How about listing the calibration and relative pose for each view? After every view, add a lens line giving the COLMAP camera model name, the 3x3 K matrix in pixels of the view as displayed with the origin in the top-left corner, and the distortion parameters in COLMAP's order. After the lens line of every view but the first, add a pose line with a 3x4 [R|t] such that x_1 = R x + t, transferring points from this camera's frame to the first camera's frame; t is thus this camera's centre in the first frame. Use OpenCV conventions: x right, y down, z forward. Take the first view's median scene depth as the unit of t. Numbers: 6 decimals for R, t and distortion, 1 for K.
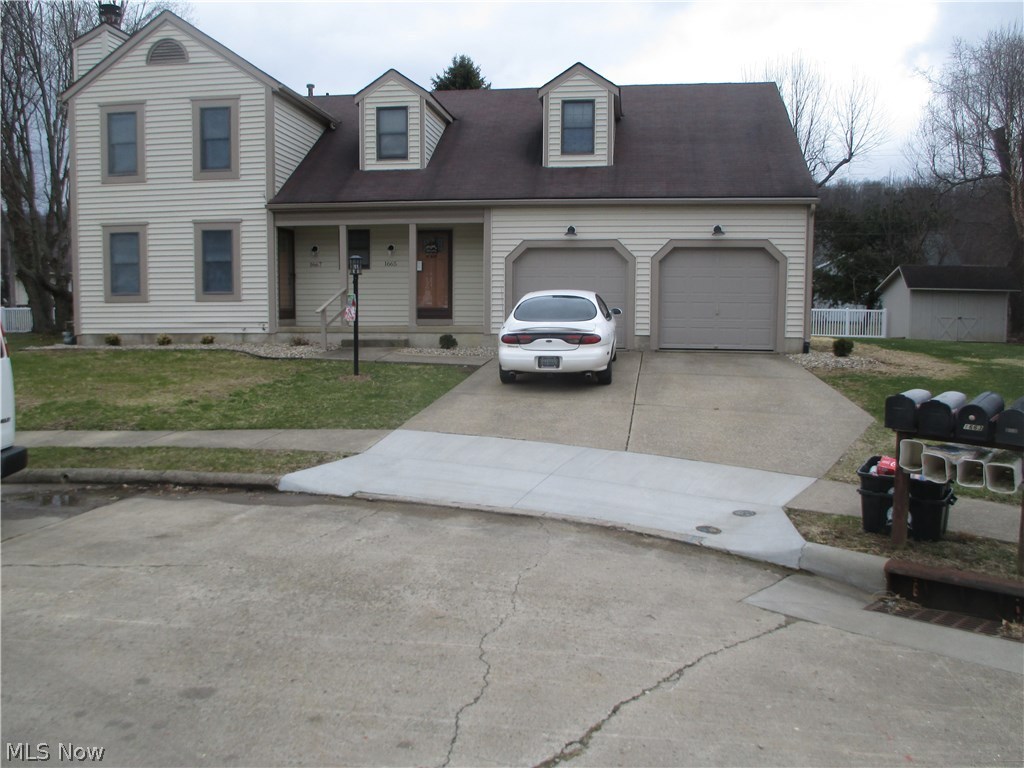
lens RADIAL K [[789.4, 0, 514.7], [0, 789.4, 331.2], [0, 0, 1]] dist [-0.026731, -0.003023]
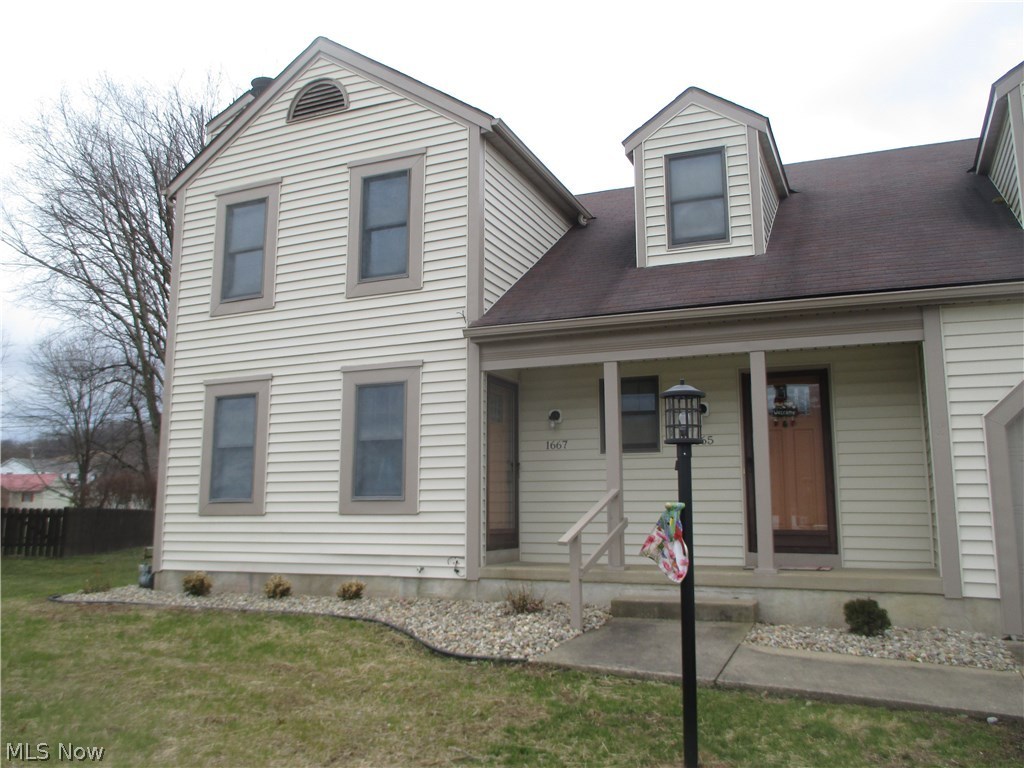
lens RADIAL K [[836.8, 0, 512.0], [0, 836.8, 384.0], [0, 0, 1]] dist [-0.005526, -0.001908]
pose [[0.957376, -0.040387, -0.286007, -0.124153], [-0.012411, 0.983510, -0.180426, -0.023920], [0.288578, 0.176285, 0.941088, 0.475553]]
